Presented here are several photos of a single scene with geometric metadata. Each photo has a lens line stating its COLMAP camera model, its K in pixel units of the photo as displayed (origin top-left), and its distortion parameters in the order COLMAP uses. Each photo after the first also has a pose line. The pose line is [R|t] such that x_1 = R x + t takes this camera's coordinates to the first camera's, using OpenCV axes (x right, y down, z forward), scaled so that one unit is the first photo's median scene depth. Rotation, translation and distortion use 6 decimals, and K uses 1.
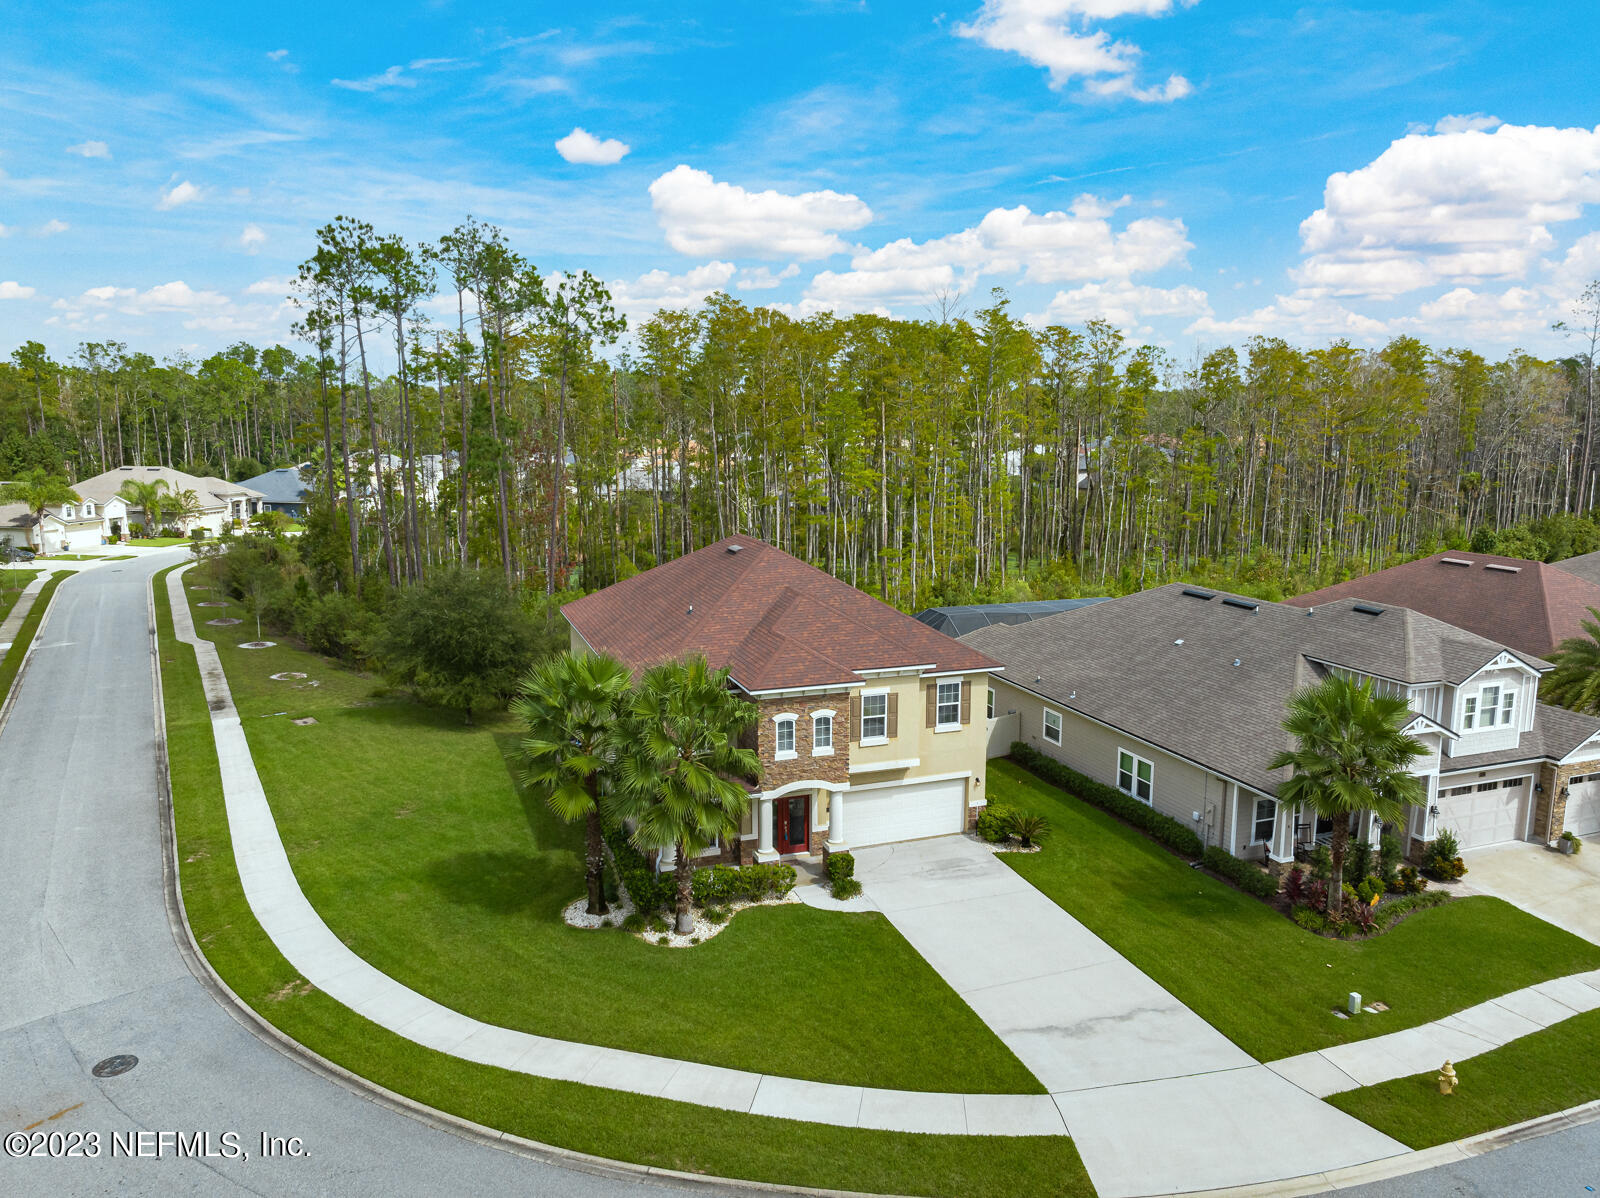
lens RADIAL K [[1123.2, 0, 810.0], [0, 1123.2, 608.1], [0, 0, 1]] dist [-0.024695, 0.000747]
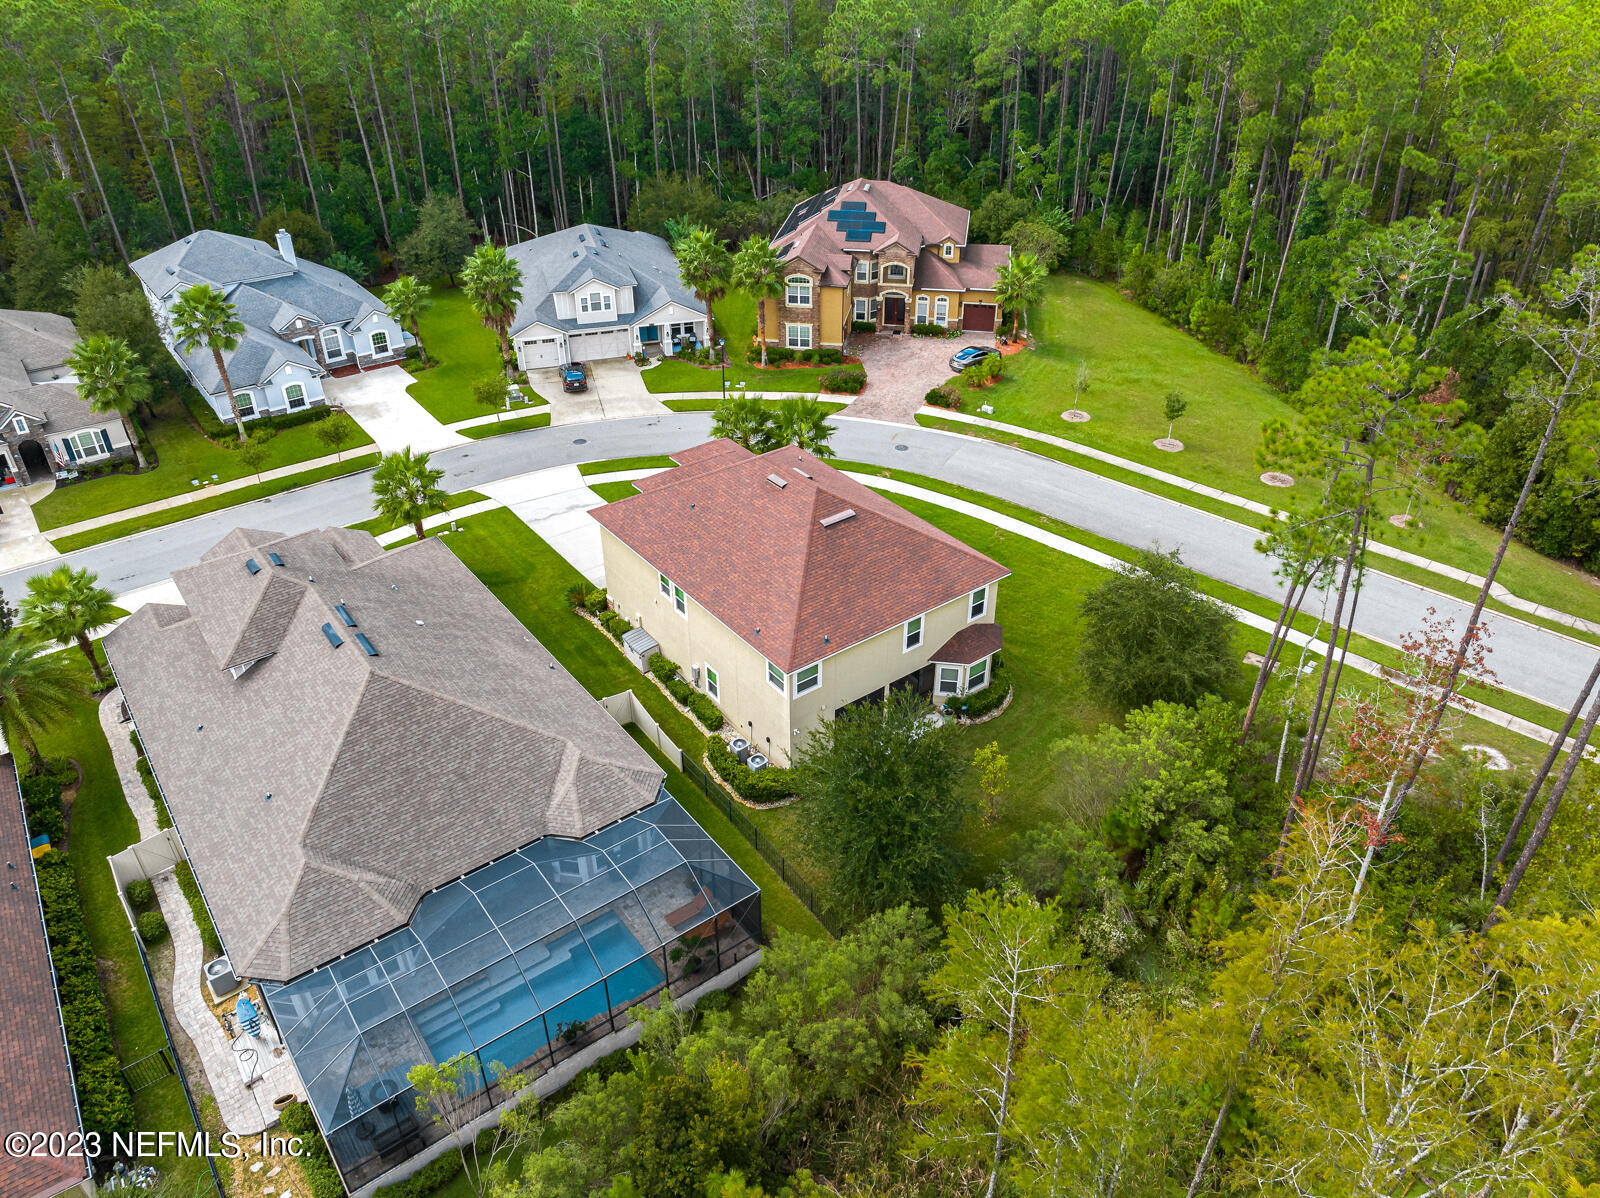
lens RADIAL K [[1123.2, 0, 810.0], [0, 1123.2, 608.1], [0, 0, 1]] dist [-0.024695, 0.000747]
pose [[-0.956067, 0.162350, -0.244087, 0.297119], [-0.049262, 0.731823, 0.679712, -0.936745], [0.288980, 0.661874, -0.691674, 2.355230]]
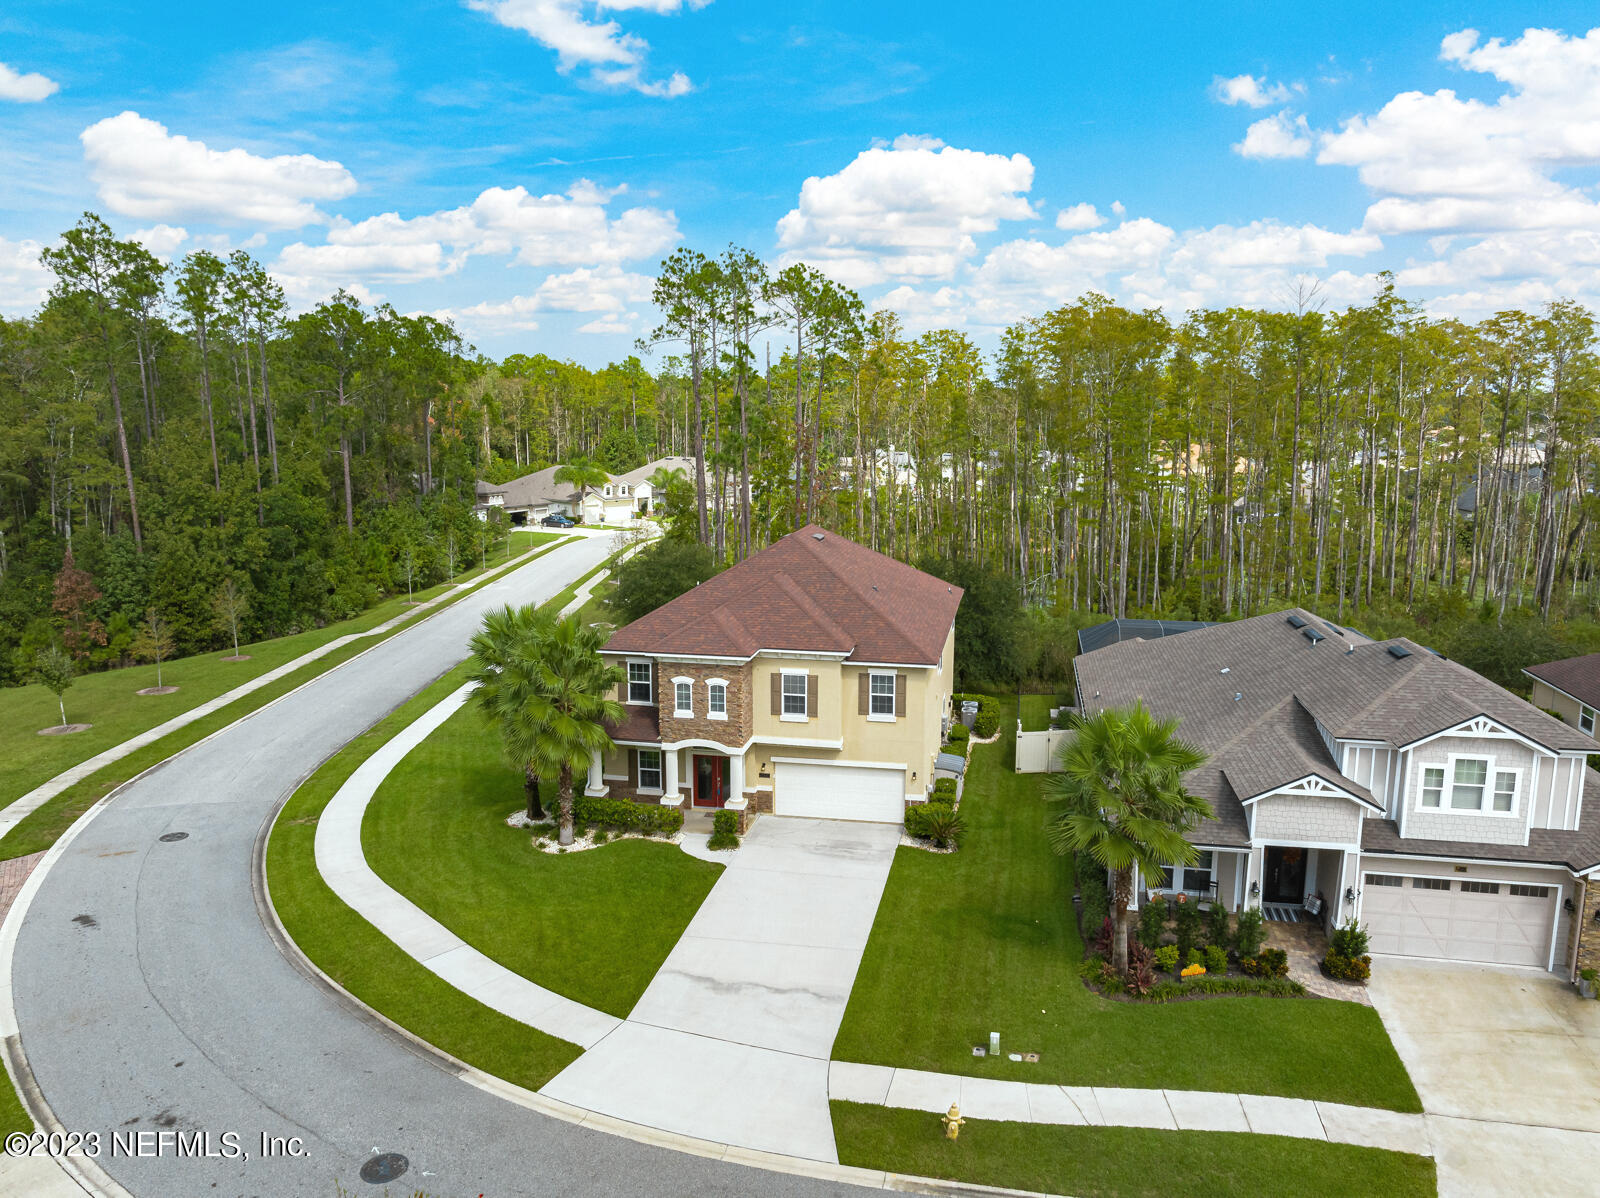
lens RADIAL K [[1123.2, 0, 810.0], [0, 1123.2, 608.1], [0, 0, 1]] dist [-0.024695, 0.000747]
pose [[0.855066, 0.088907, -0.510841, 0.630498], [-0.090015, 0.995684, 0.022619, -0.012245], [0.510647, 0.026643, 0.859378, 0.082710]]
